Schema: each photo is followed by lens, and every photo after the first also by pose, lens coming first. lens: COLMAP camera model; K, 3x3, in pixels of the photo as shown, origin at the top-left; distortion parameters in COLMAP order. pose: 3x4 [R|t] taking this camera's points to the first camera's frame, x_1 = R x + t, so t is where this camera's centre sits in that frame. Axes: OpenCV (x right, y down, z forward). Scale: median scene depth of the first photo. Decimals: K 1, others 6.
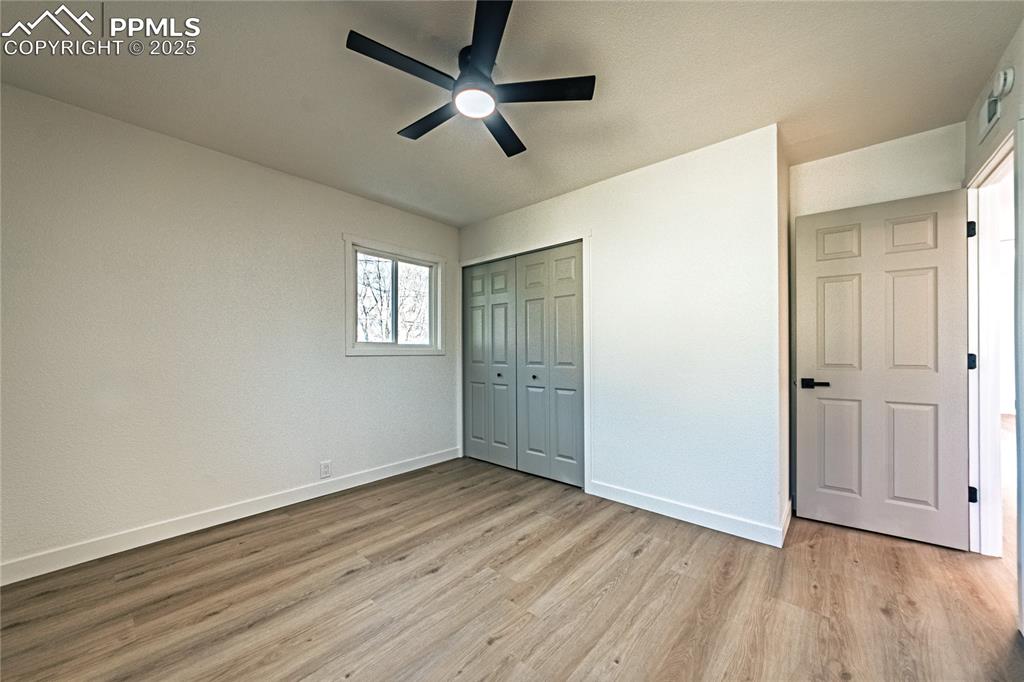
lens RADIAL K [[370.8, 0, 513.6], [0, 370.8, 346.4], [0, 0, 1]] dist [-0.000371, -0.000625]
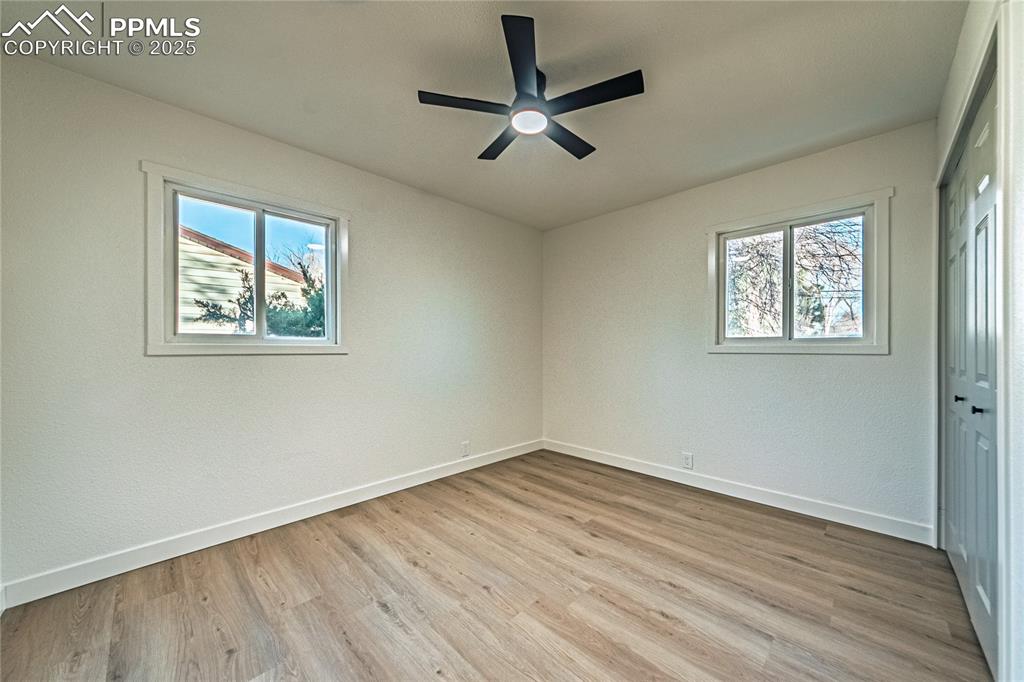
lens RADIAL K [[370.8, 0, 518.6], [0, 370.8, 345.3], [0, 0, 1]] dist [-0.000371, -0.000625]
pose [[-0.057283, -0.004962, -0.998346, 0.750697], [0.011574, 0.999917, -0.005634, 0.008837], [0.998291, -0.011878, -0.057221, 0.777502]]
